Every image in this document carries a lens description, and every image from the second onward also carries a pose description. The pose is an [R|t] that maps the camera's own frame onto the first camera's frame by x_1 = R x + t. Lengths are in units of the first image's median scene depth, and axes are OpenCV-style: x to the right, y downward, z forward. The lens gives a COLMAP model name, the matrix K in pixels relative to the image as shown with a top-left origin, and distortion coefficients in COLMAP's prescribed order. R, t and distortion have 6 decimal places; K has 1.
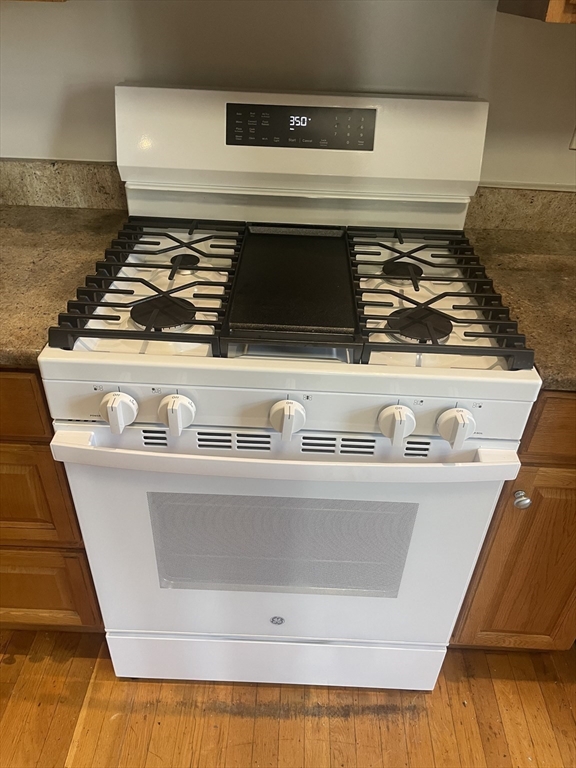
lens RADIAL K [[582.3, 0, 286.5], [0, 582.3, 392.0], [0, 0, 1]] dist [0.091966, -0.120910]
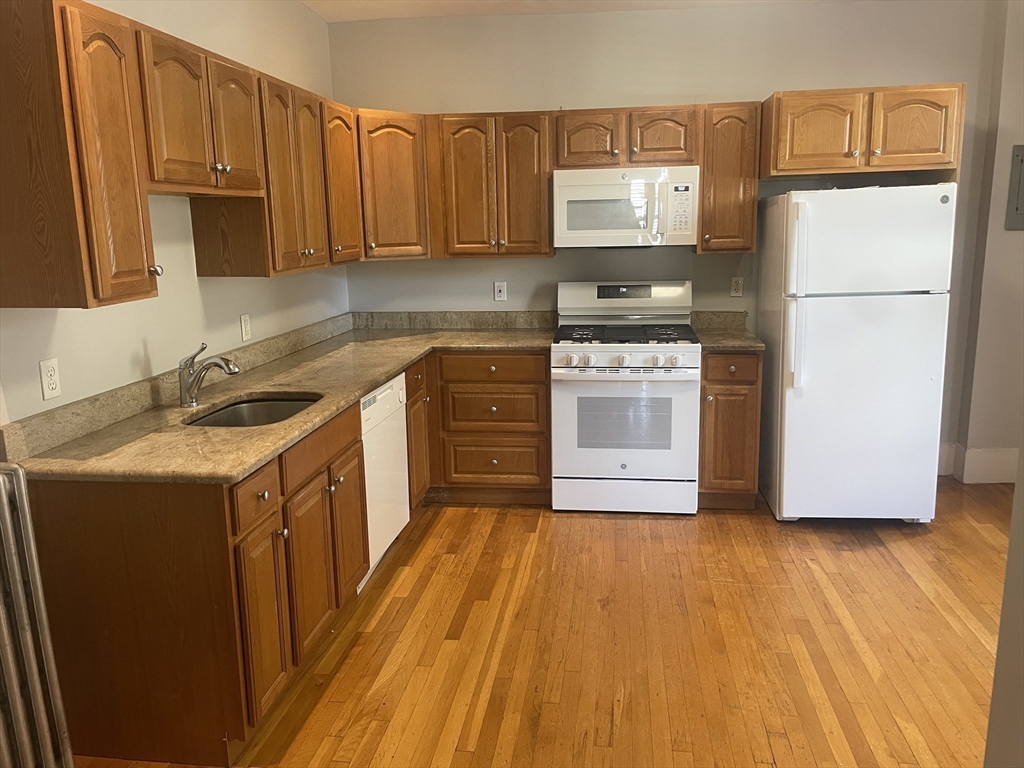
lens RADIAL K [[776.4, 0, 522.3], [0, 776.4, 377.6], [0, 0, 1]] dist [0.091966, -0.120910]
pose [[0.994911, -0.034748, -0.094571, -0.120680], [-0.007825, 0.909161, -0.416370, 1.450275], [0.100449, 0.414992, 0.904263, -2.196569]]
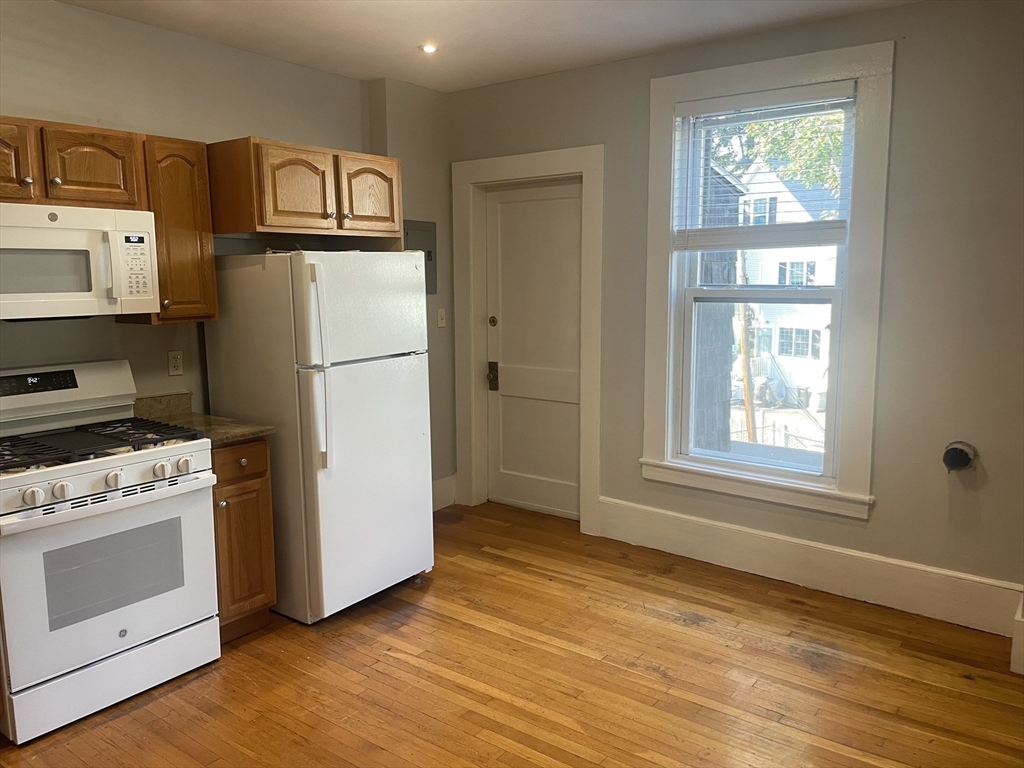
lens RADIAL K [[776.4, 0, 515.7], [0, 776.4, 375.3], [0, 0, 1]] dist [0.091966, -0.120910]
pose [[0.575460, -0.143083, 0.805216, -1.119455], [0.499418, 0.841158, -0.207447, 0.823541], [-0.647632, 0.521517, 0.555512, -1.412917]]
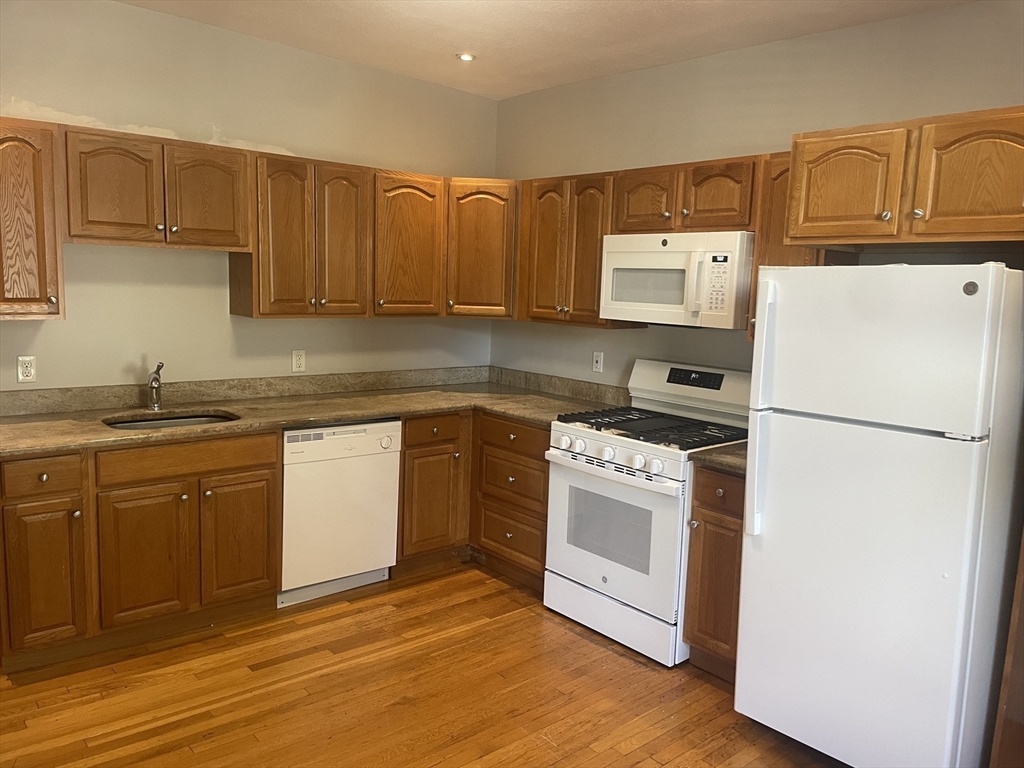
lens RADIAL K [[776.4, 0, 524.7], [0, 776.4, 380.7], [0, 0, 1]] dist [0.091966, -0.120910]
pose [[0.686115, 0.085787, -0.722417, 1.770775], [-0.438264, 0.841344, -0.316331, 0.817477], [0.580664, 0.533649, 0.614856, -1.261593]]
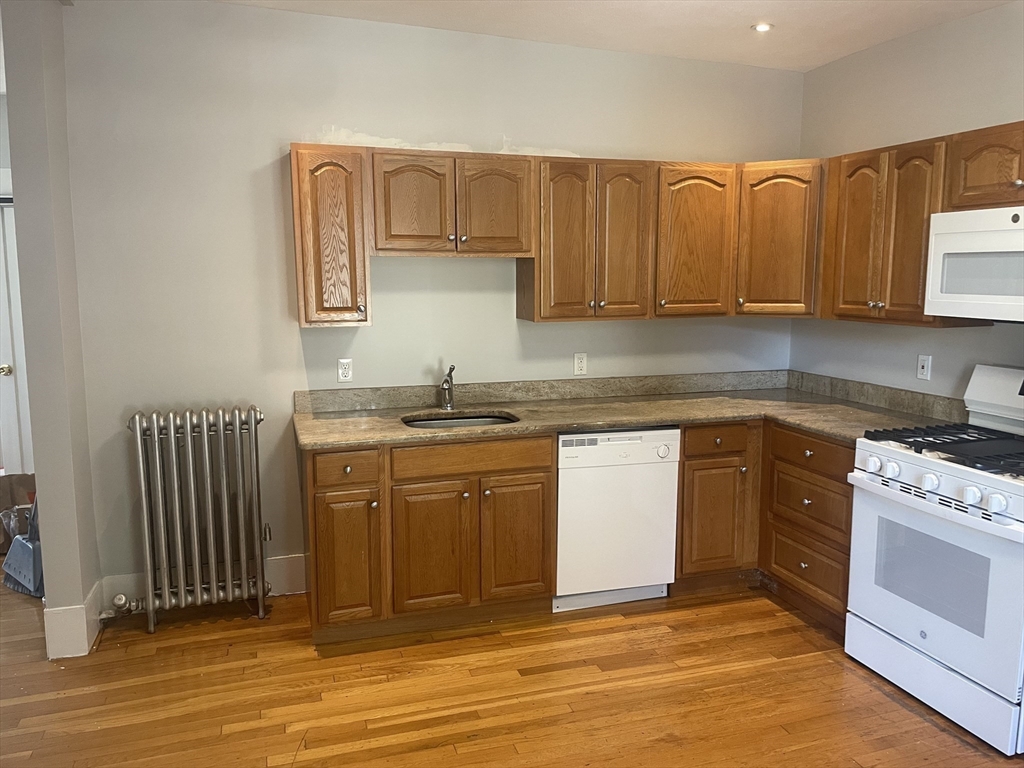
lens RADIAL K [[776.4, 0, 522.9], [0, 776.4, 378.8], [0, 0, 1]] dist [0.091966, -0.120910]
pose [[0.352096, 0.093407, -0.931291, 1.679192], [-0.539708, 0.833186, -0.120481, 0.691880], [0.764685, 0.545047, 0.343774, -1.096103]]
